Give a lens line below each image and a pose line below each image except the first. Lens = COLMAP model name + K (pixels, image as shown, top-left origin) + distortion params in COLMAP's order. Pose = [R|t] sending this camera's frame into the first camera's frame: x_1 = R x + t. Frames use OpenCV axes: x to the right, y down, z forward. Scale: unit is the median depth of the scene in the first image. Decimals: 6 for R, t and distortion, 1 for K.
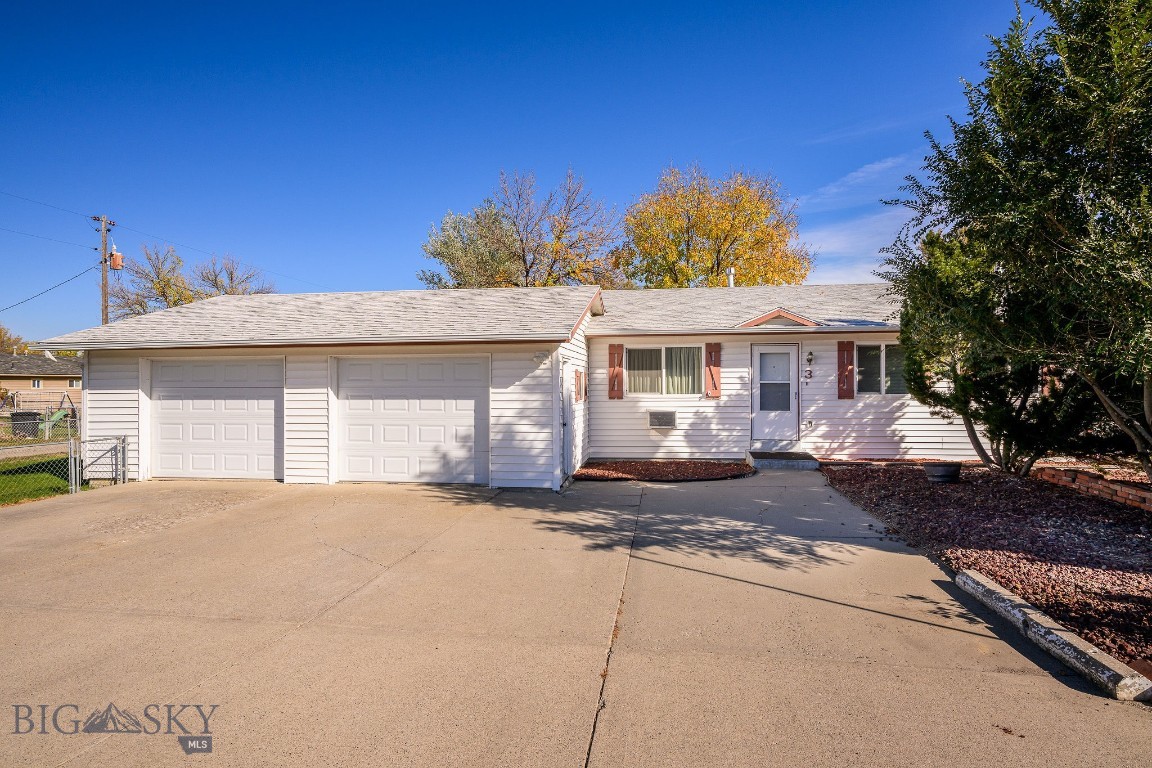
lens RADIAL K [[590.7, 0, 577.5], [0, 590.7, 389.7], [0, 0, 1]] dist [-0.006671, -0.000252]
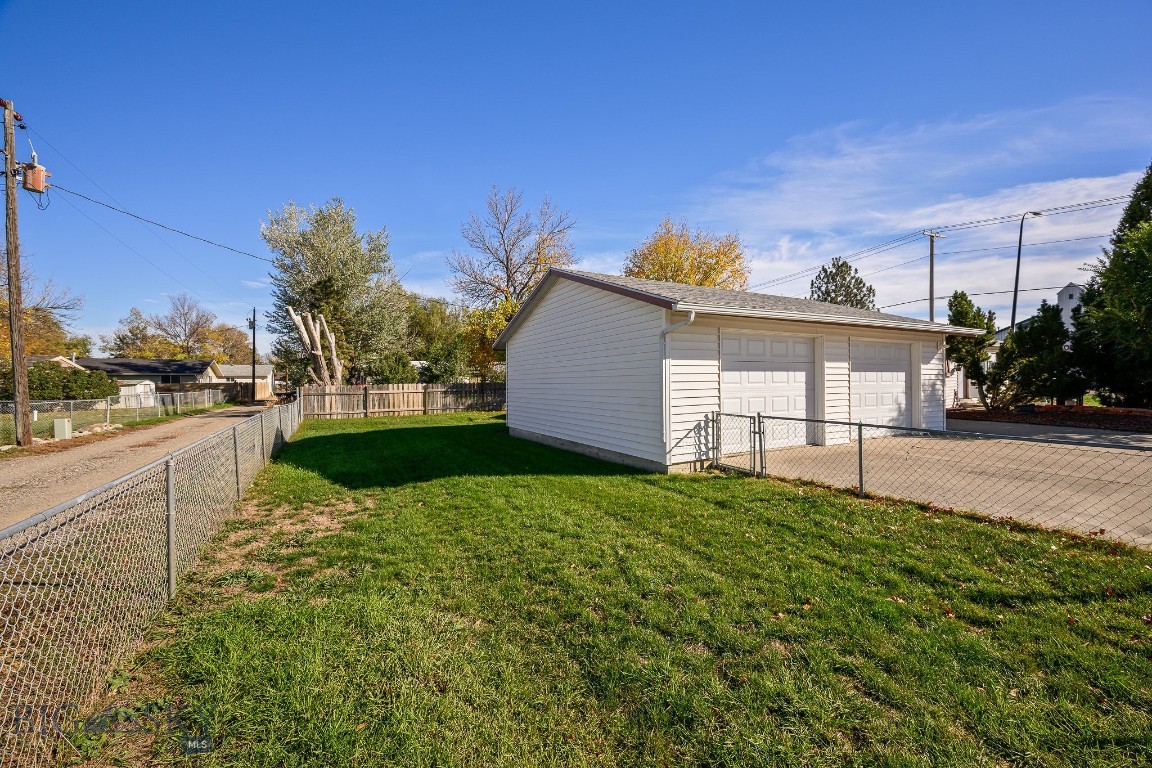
lens RADIAL K [[451.8, 0, 568.8], [0, 451.8, 382.3], [0, 0, 1]] dist [-0.001416, -0.000519]
pose [[0.809157, -0.002733, 0.587586, -1.348366], [0.006059, 0.999975, -0.003693, 0.033817], [-0.587561, 0.006549, 0.809154, 0.557417]]
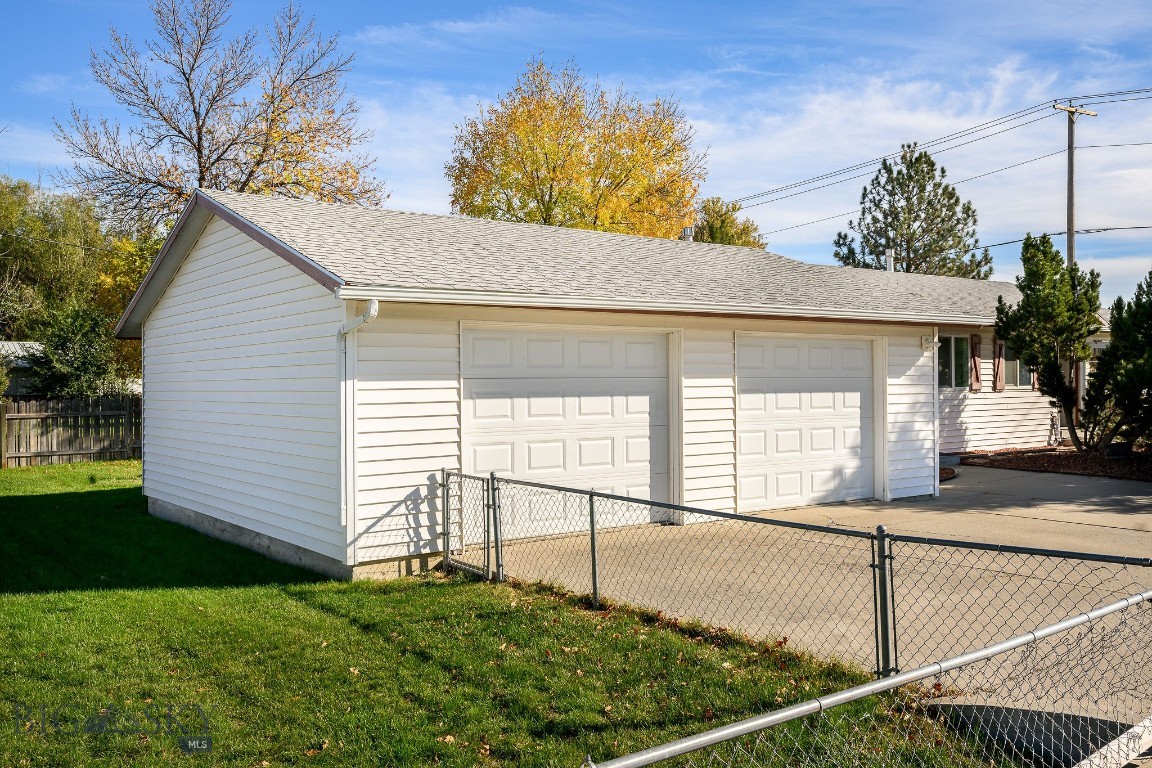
lens RADIAL K [[1017.4, 0, 580.3], [0, 1017.4, 380.9], [0, 0, 1]] dist [0.006046, -0.009812]
pose [[0.712117, 0.000488, 0.702061, -1.302104], [0.004242, 0.999979, -0.004998, 0.004944], [-0.702048, 0.006537, 0.712099, 0.268795]]
